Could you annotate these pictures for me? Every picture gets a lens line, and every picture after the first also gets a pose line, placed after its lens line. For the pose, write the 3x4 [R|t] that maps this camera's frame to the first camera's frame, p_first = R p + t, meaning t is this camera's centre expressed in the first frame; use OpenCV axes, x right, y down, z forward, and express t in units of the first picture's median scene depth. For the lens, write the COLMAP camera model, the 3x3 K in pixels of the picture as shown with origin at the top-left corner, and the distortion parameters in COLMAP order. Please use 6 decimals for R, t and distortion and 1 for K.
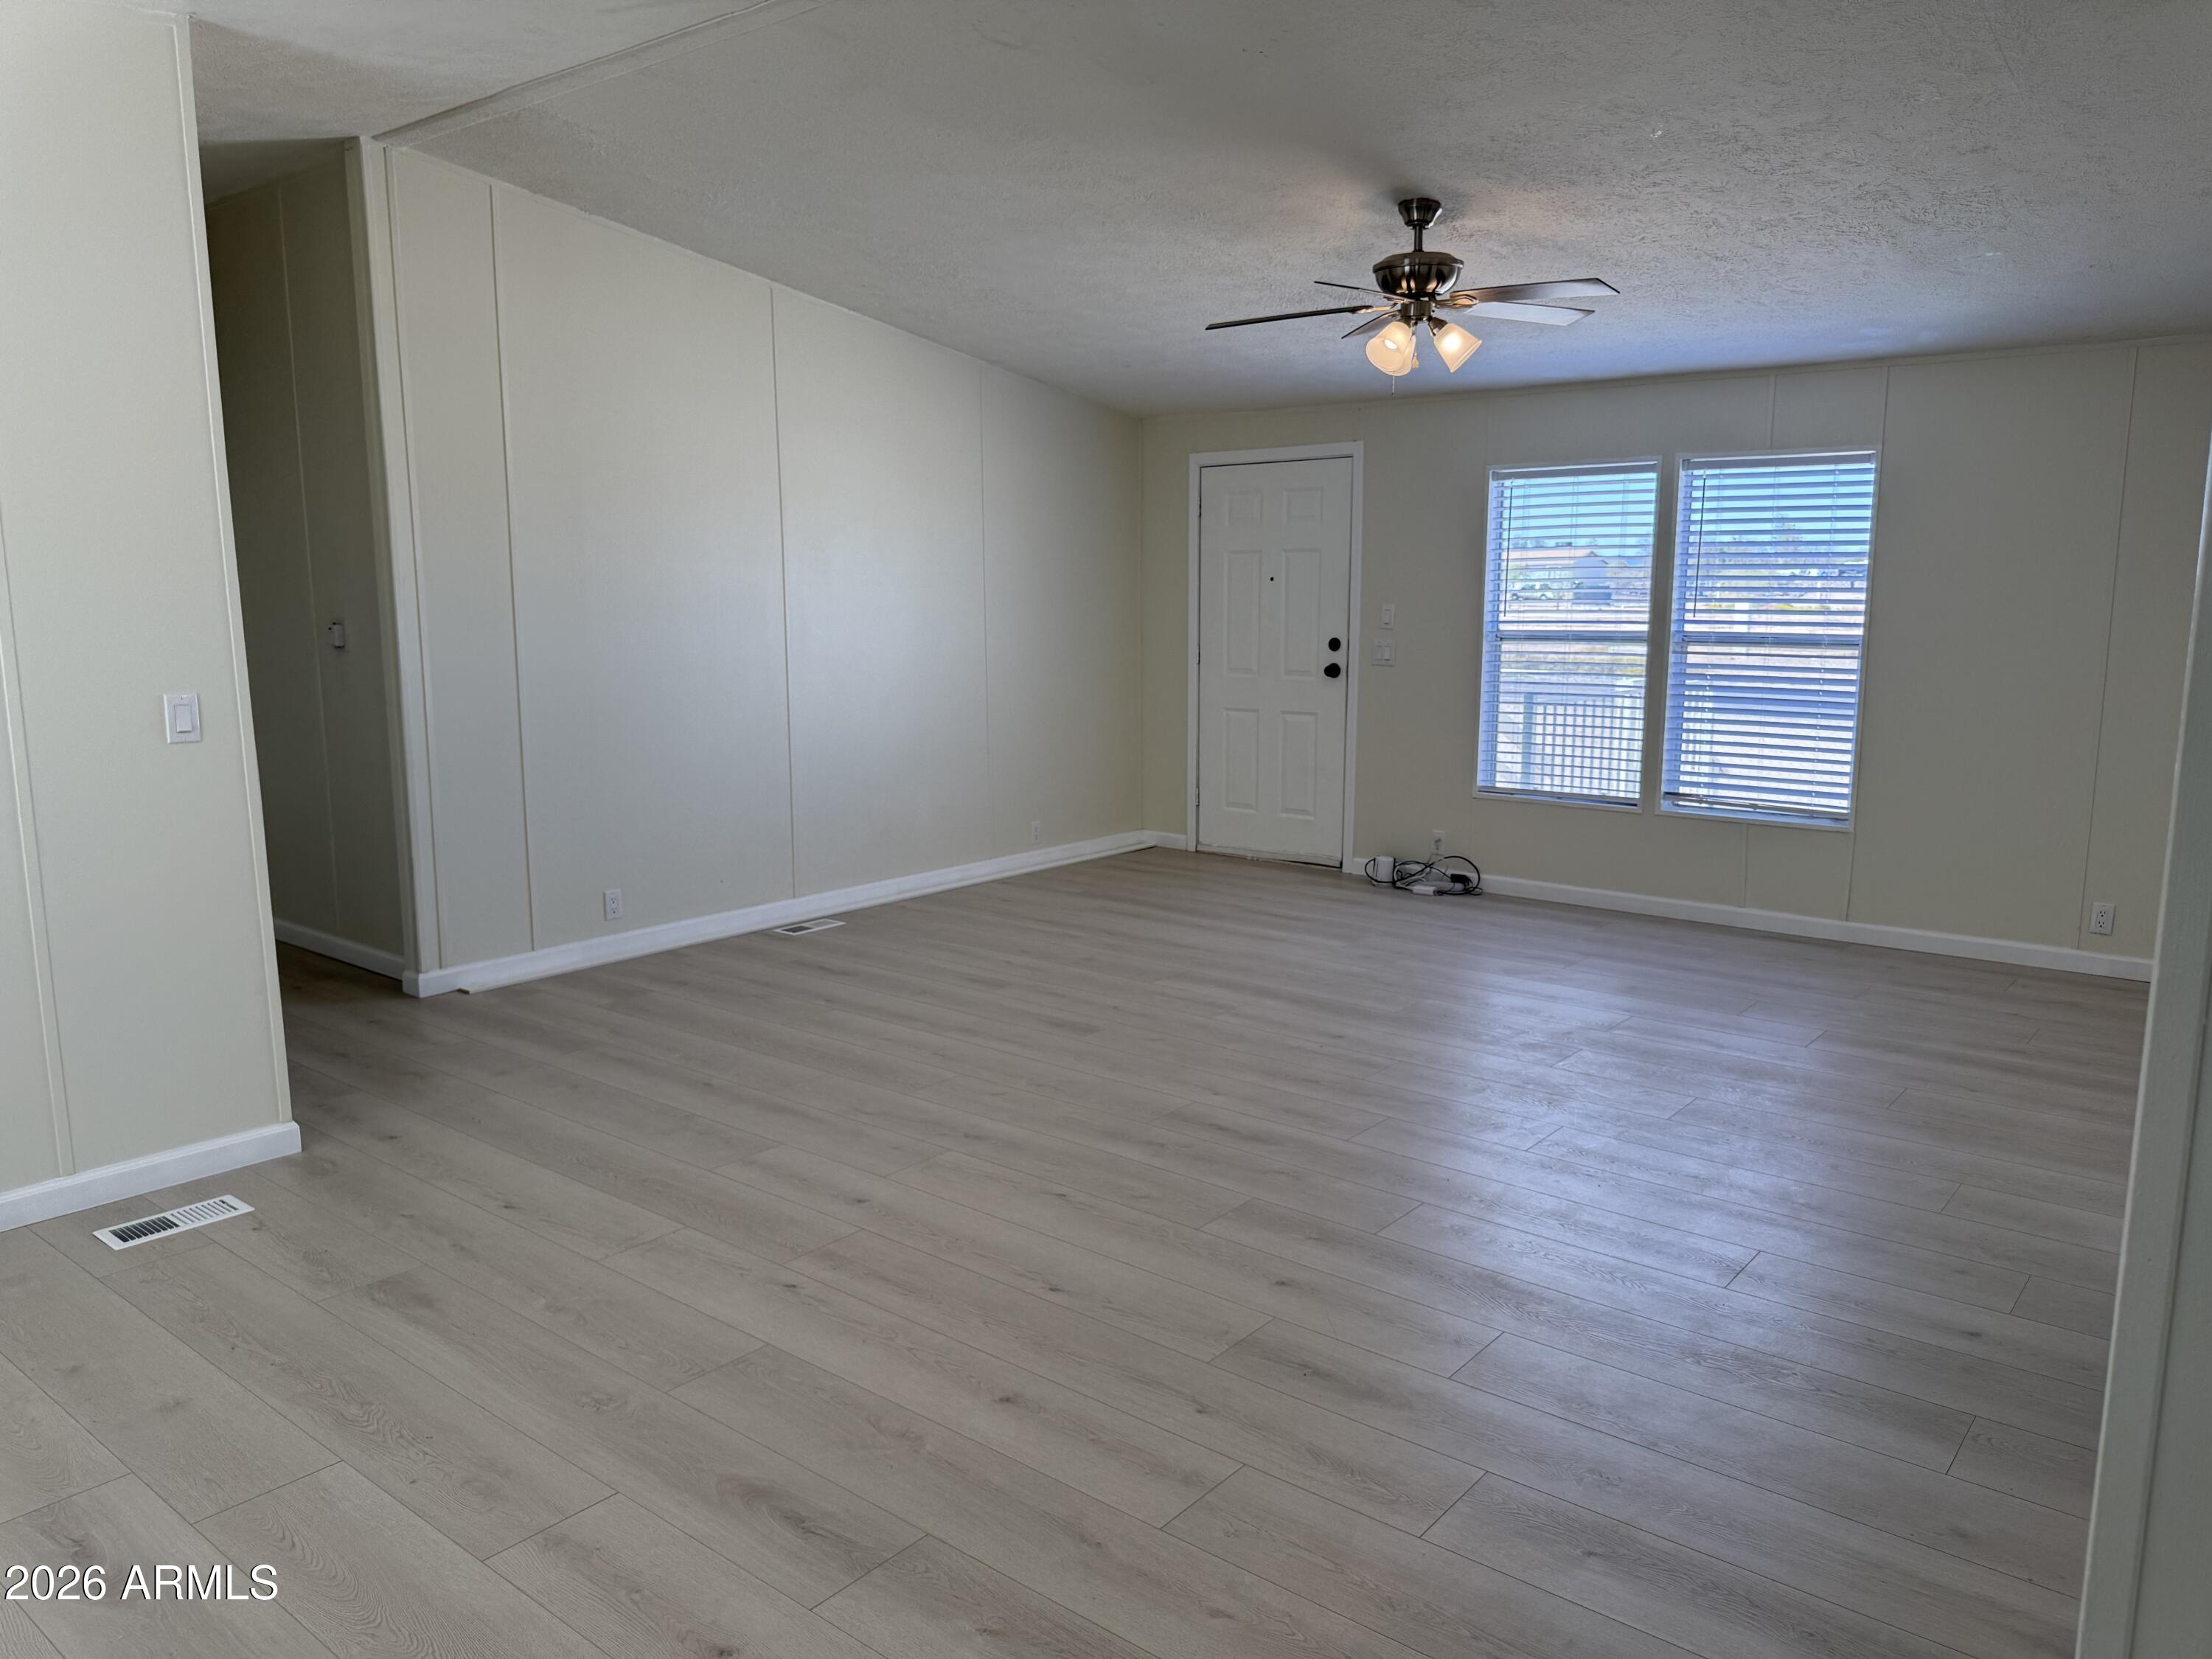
lens RADIAL K [[1560.4, 0, 1107.3], [0, 1560.4, 831.6], [0, 0, 1]] dist [0.002897, -0.008311]
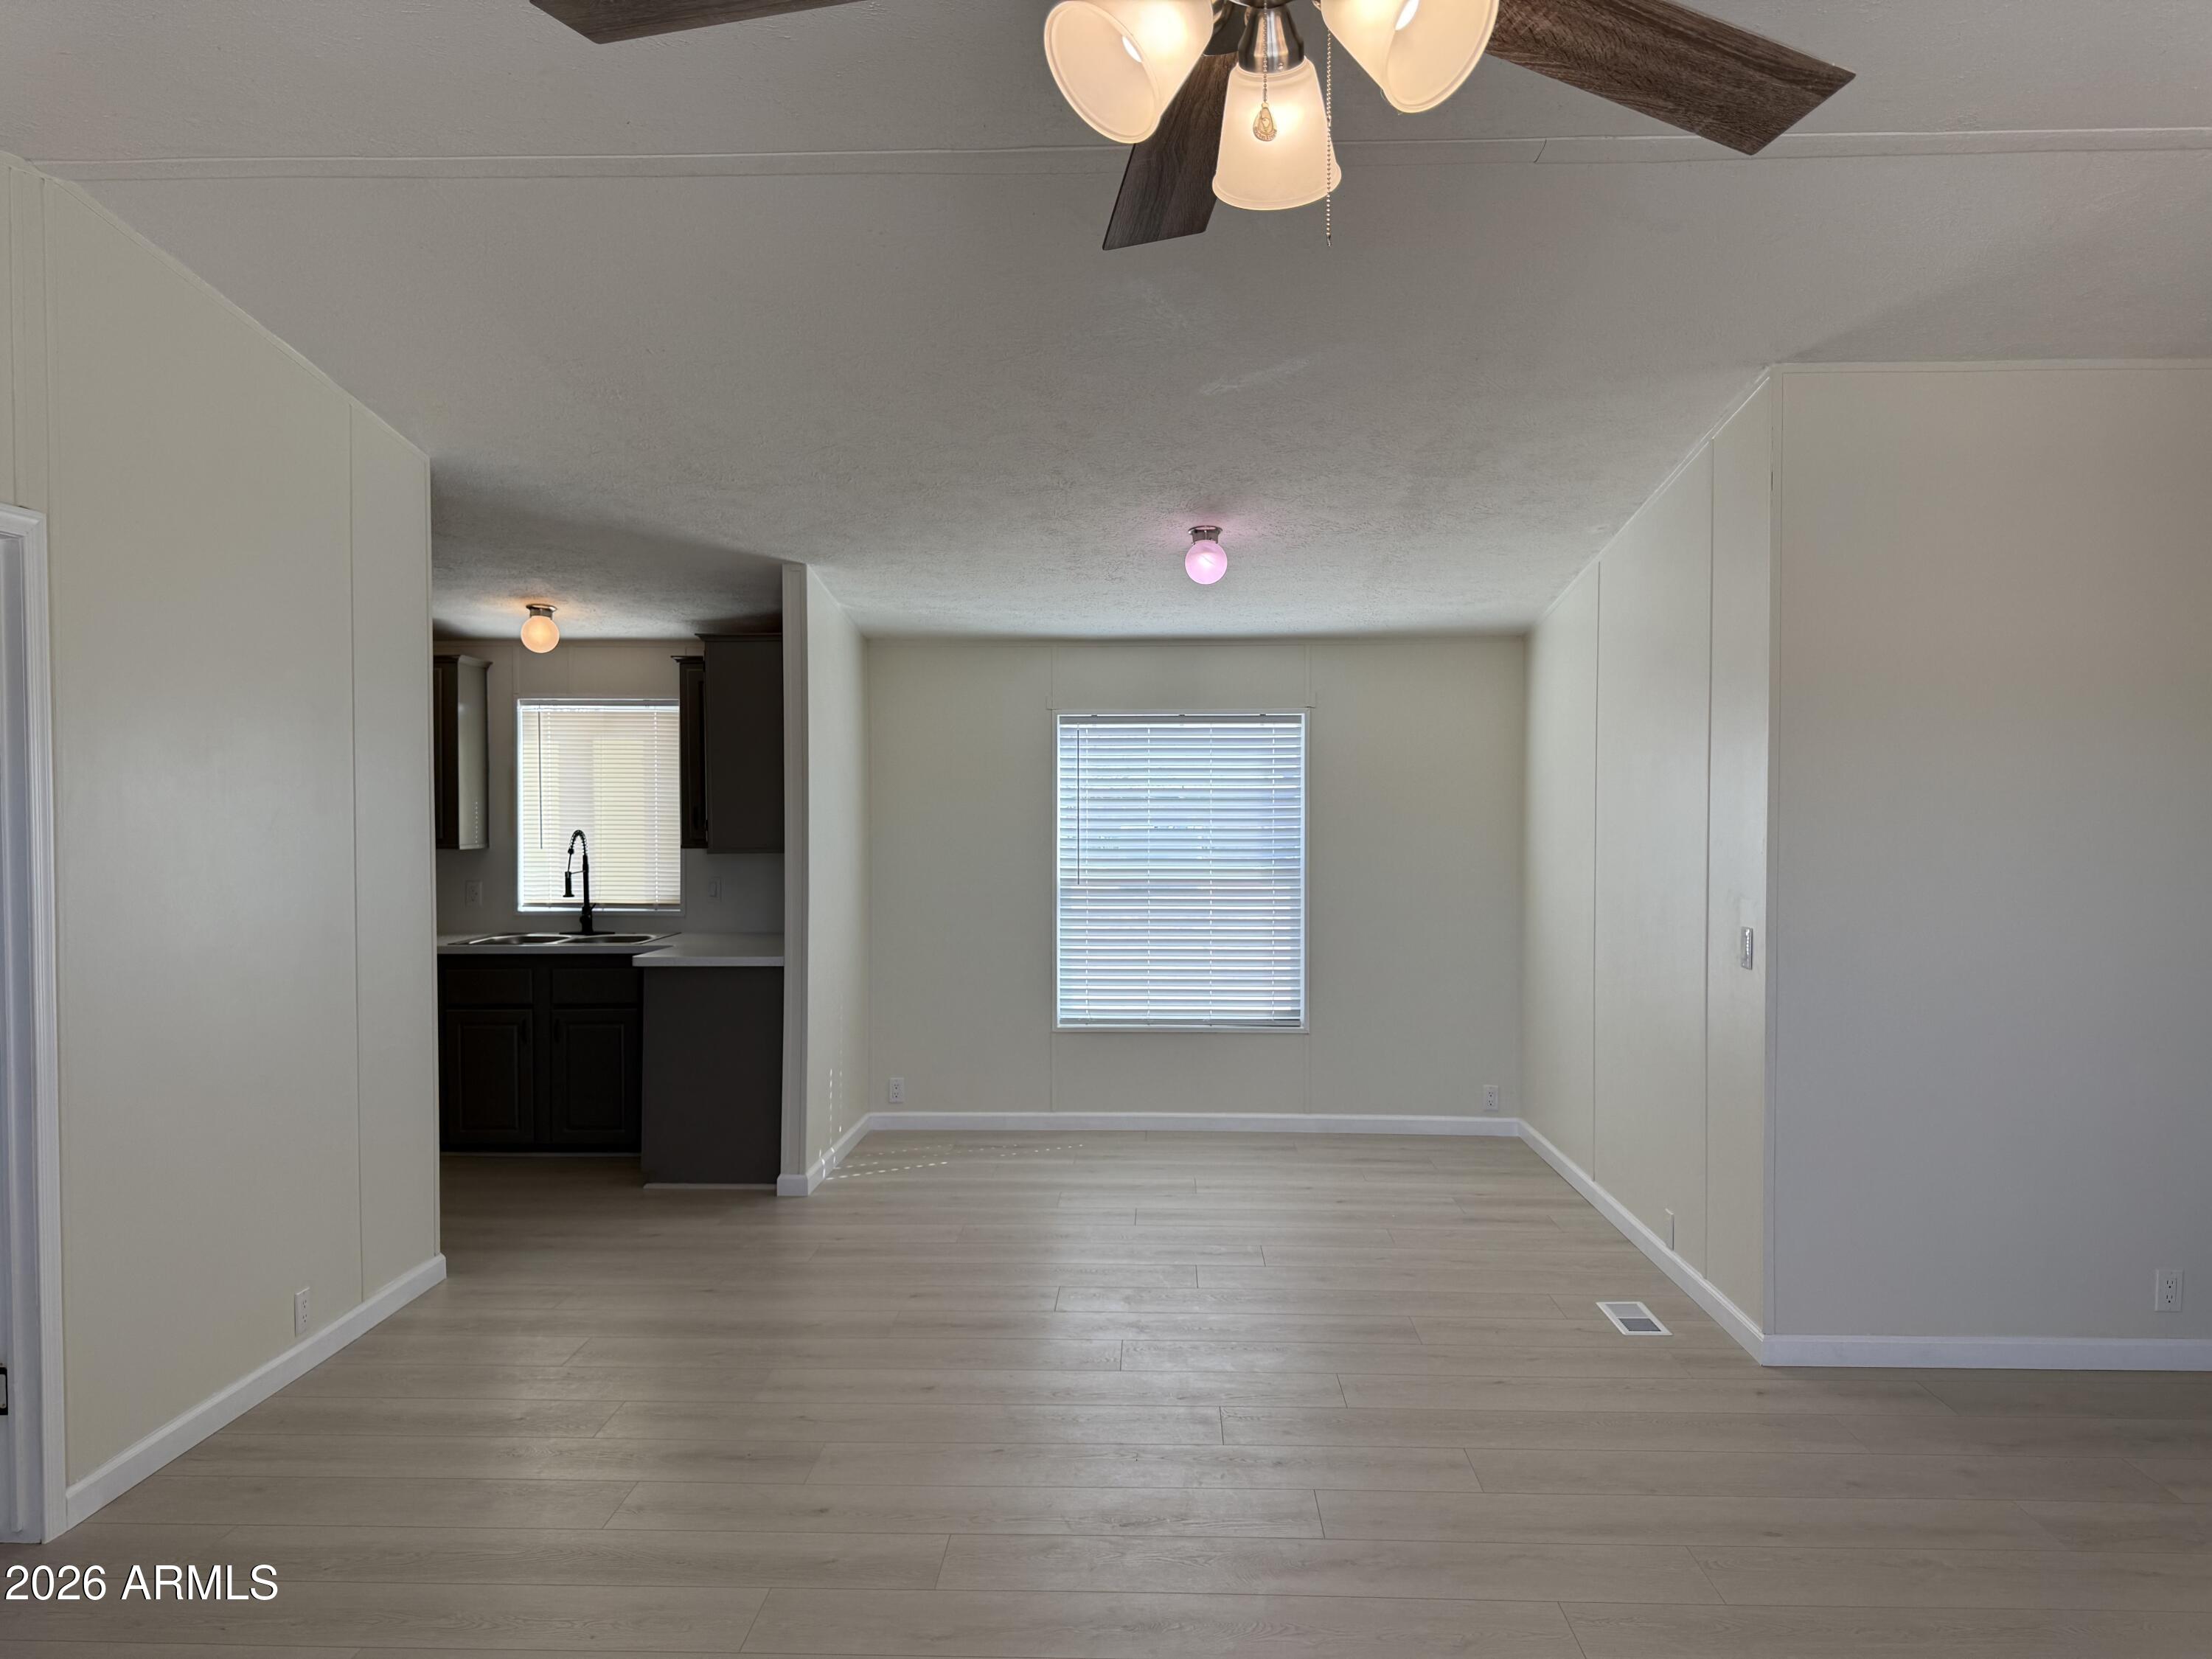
lens RADIAL K [[1560.4, 0, 1108.8], [0, 1560.4, 829.3], [0, 0, 1]] dist [0.002897, -0.008311]
pose [[-0.797030, 0.009121, -0.603871, 0.347226], [-0.096459, 0.985128, 0.142194, -0.191664], [0.596187, 0.171582, -0.784296, 1.102300]]
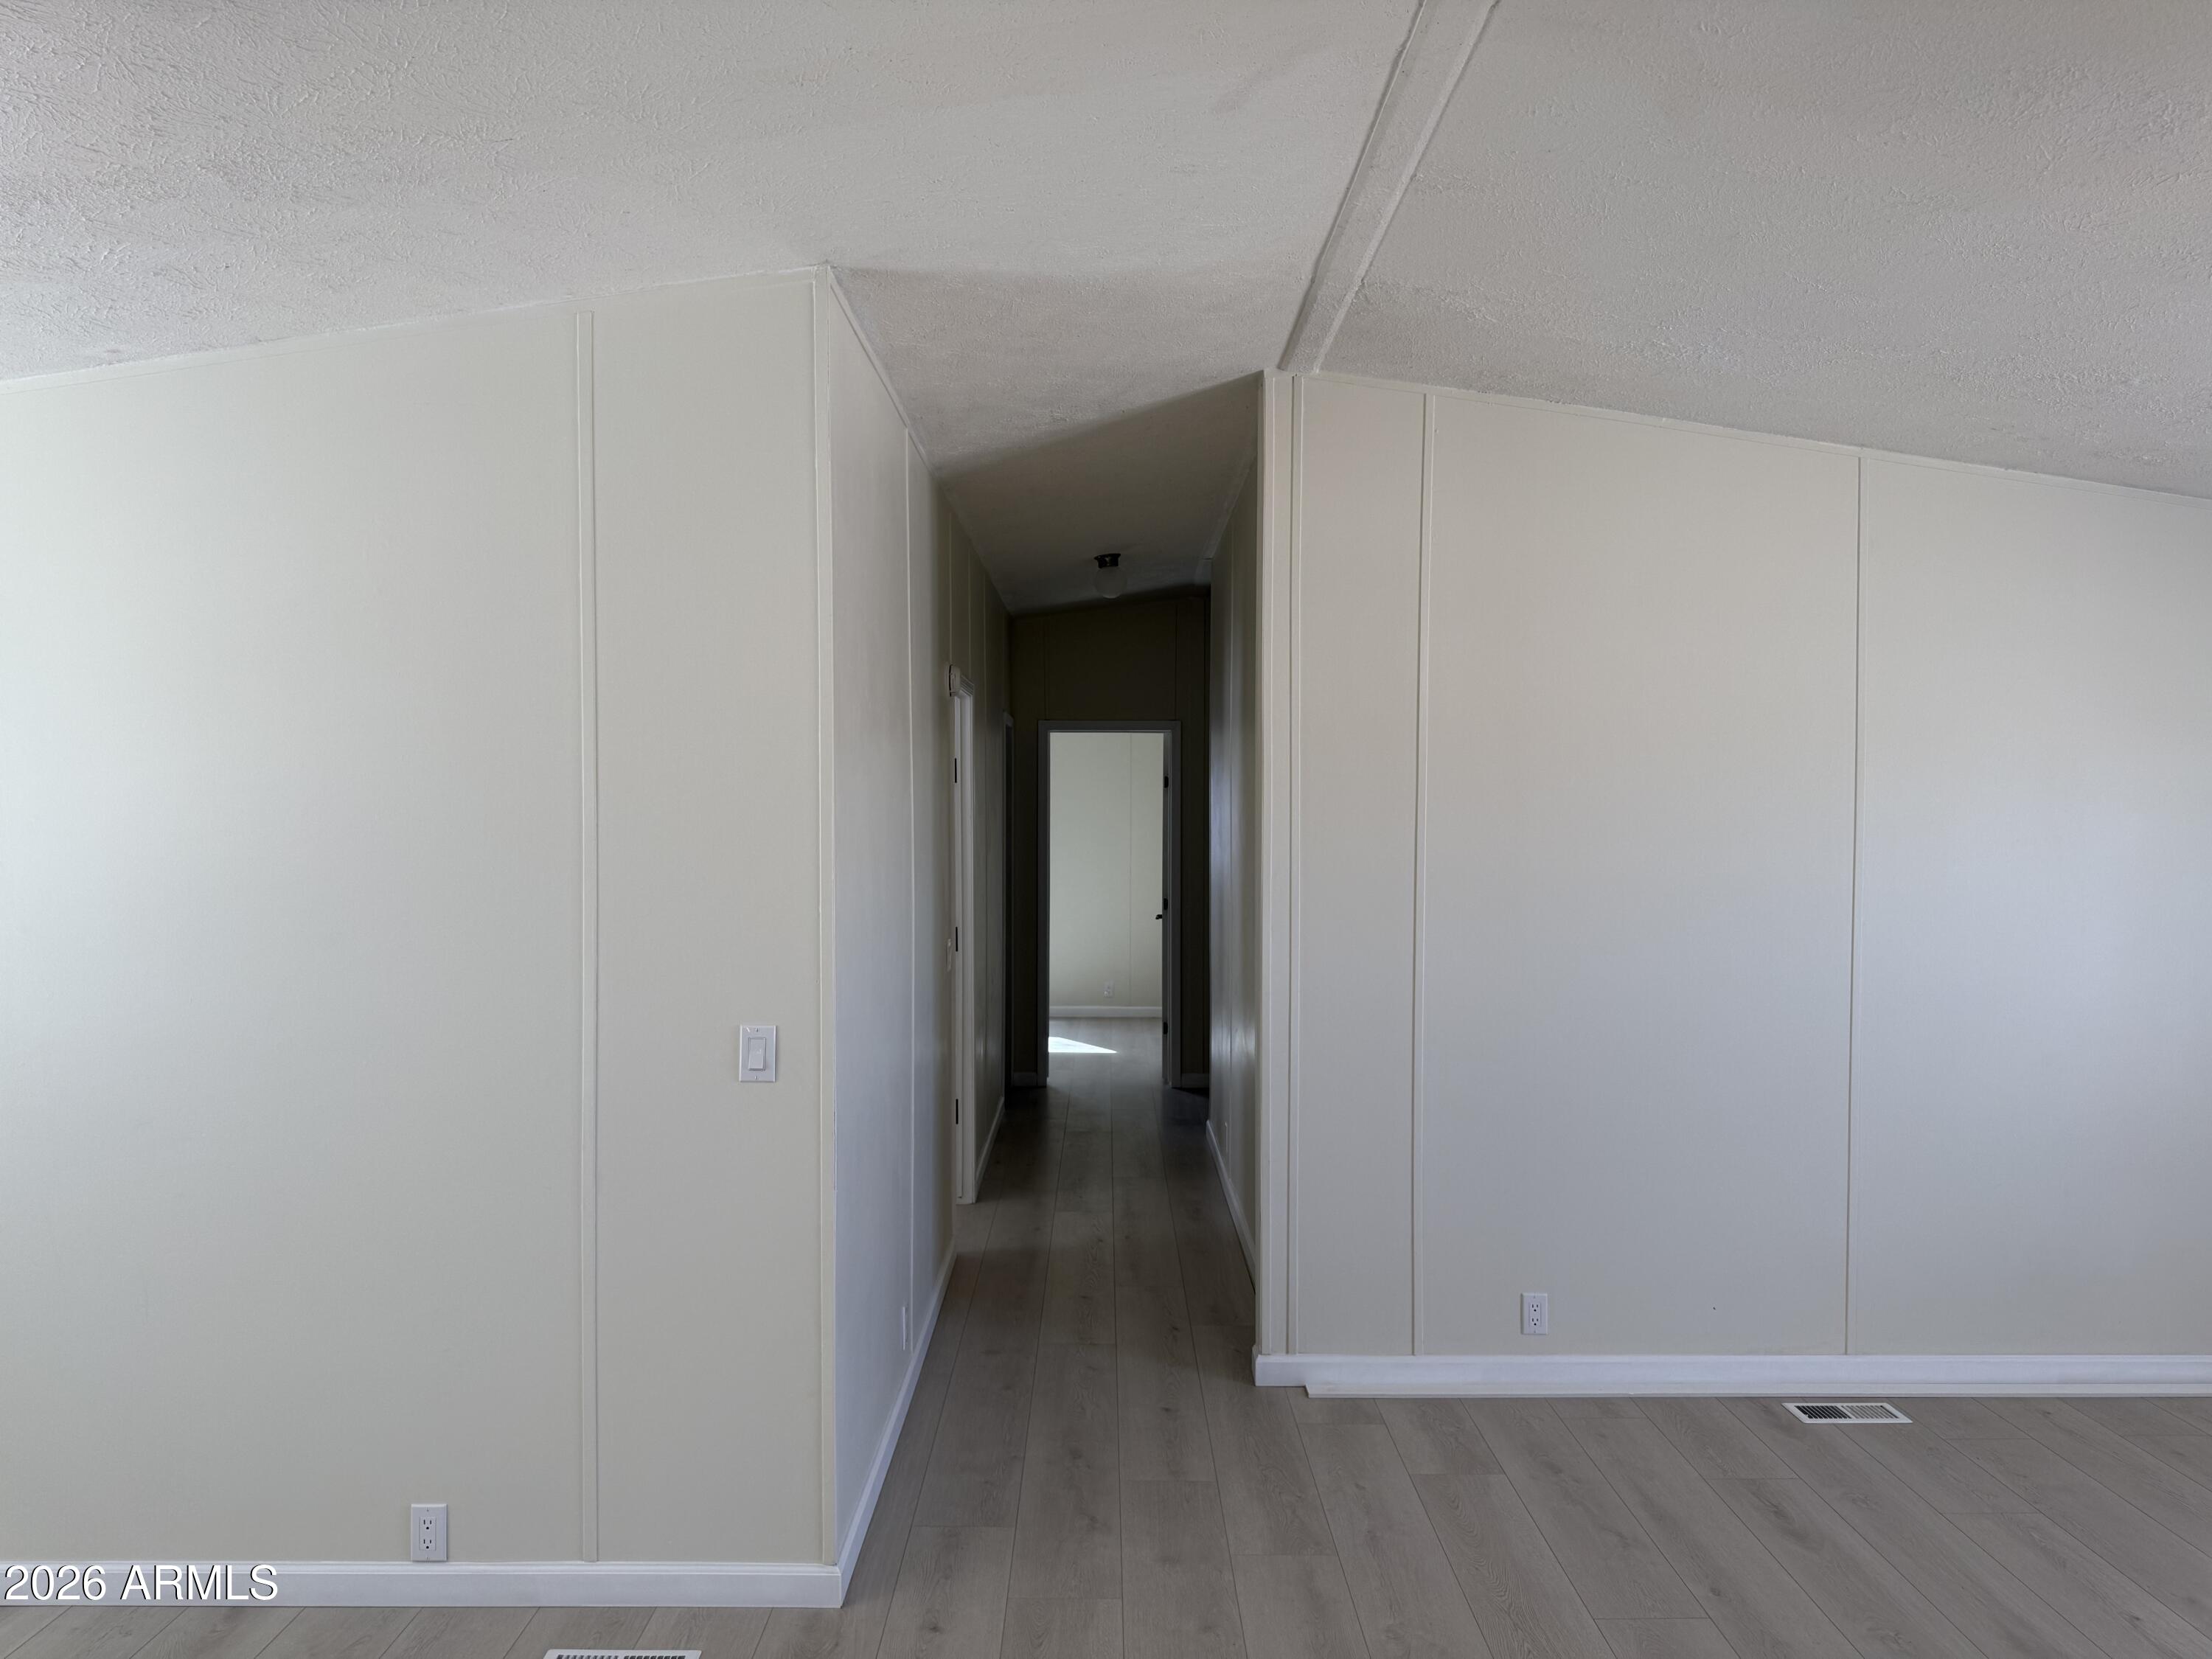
lens RADIAL K [[1560.4, 0, 1114.8], [0, 1560.4, 820.4], [0, 0, 1]] dist [0.002897, -0.008311]
pose [[0.637564, 0.007774, -0.770358, 0.130654], [-0.126300, 0.987475, -0.094563, -0.096646], [0.759974, 0.157586, 0.630560, 0.398326]]
